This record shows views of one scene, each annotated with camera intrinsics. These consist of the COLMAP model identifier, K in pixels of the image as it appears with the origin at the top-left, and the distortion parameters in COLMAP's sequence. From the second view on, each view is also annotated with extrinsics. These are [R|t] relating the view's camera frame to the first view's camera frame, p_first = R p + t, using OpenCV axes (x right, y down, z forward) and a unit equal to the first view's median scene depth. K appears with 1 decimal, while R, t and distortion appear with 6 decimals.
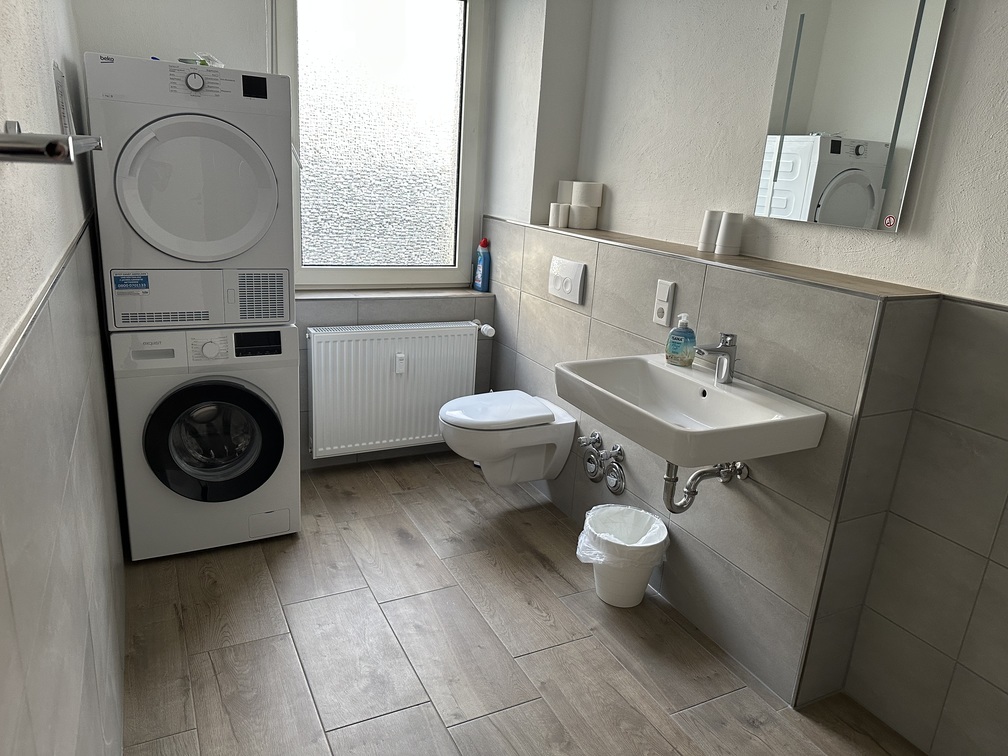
lens RADIAL K [[700.5, 0, 504.2], [0, 700.5, 382.4], [0, 0, 1]] dist [0.091030, -0.129830]
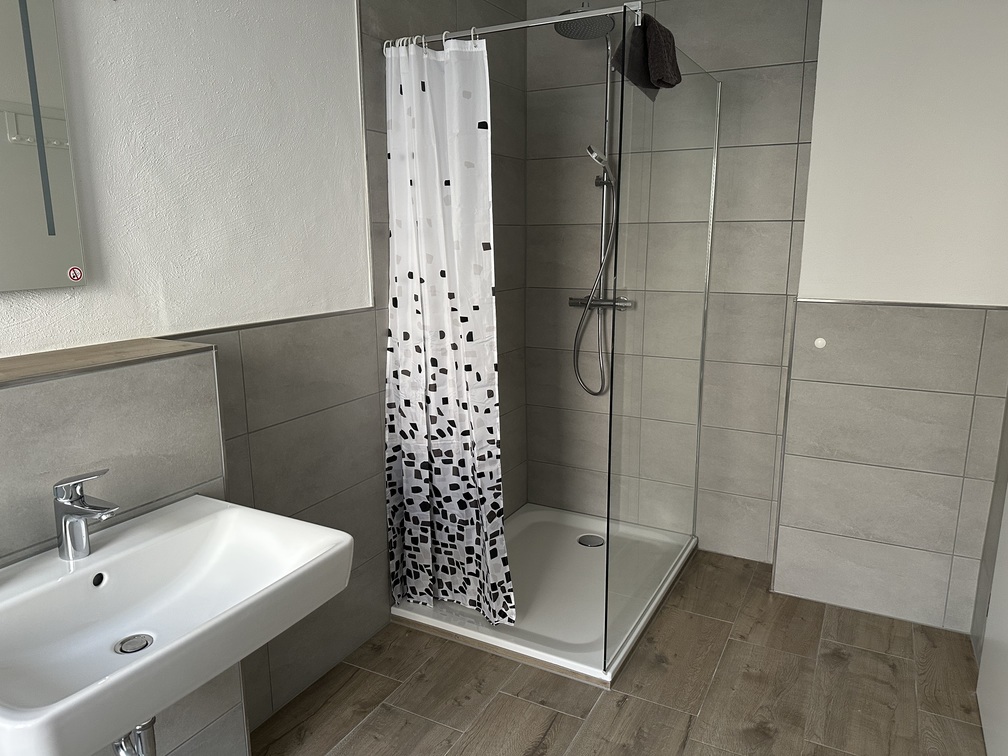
lens RADIAL K [[700.5, 0, 504.2], [0, 700.5, 382.4], [0, 0, 1]] dist [0.091030, -0.129830]
pose [[-0.570050, -0.239164, 0.786030, -0.390682], [0.199477, 0.887783, 0.414790, -0.348559], [-0.797027, 0.393246, -0.458373, 1.011997]]
